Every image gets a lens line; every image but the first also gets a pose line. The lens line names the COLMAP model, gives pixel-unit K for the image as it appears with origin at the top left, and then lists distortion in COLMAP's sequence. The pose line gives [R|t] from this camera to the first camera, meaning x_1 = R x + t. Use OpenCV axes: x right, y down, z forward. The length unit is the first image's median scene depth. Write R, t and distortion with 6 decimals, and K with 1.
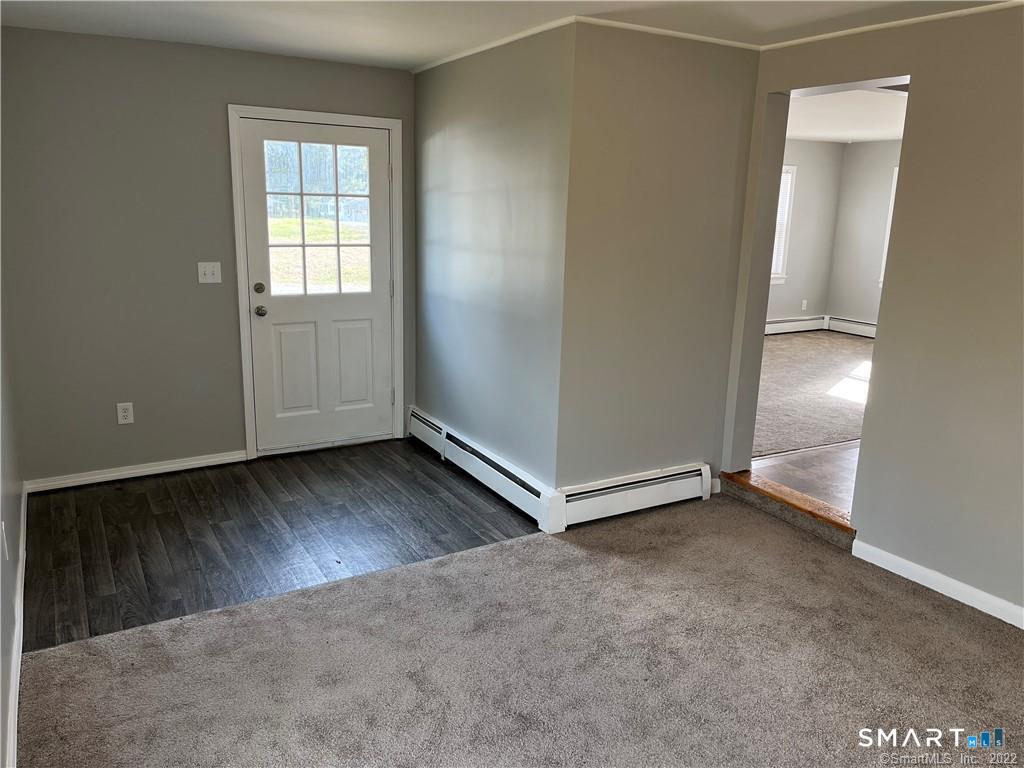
lens RADIAL K [[785.1, 0, 514.9], [0, 785.1, 379.1], [0, 0, 1]] dist [0.062073, -0.011907]
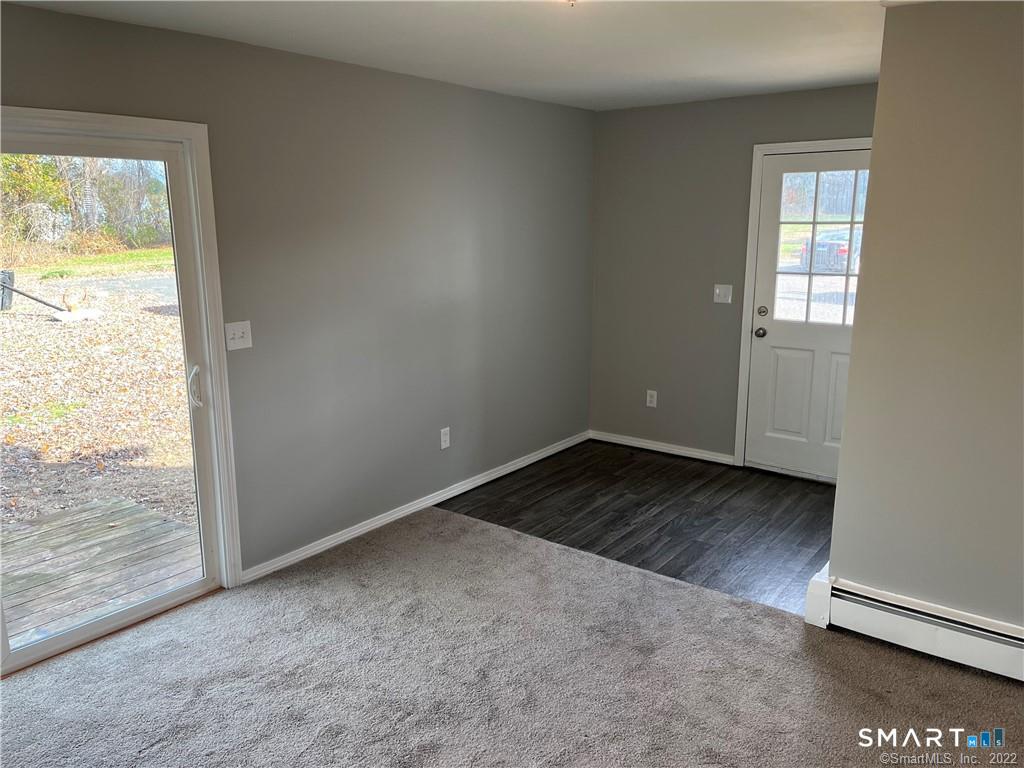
lens RADIAL K [[785.1, 0, 533.6], [0, 785.1, 383.6], [0, 0, 1]] dist [0.062073, -0.011907]
pose [[0.377450, 0.167407, -0.910773, 0.569731], [-0.193229, 0.976112, 0.099337, -0.067675], [0.905646, 0.138493, 0.400781, 0.312416]]
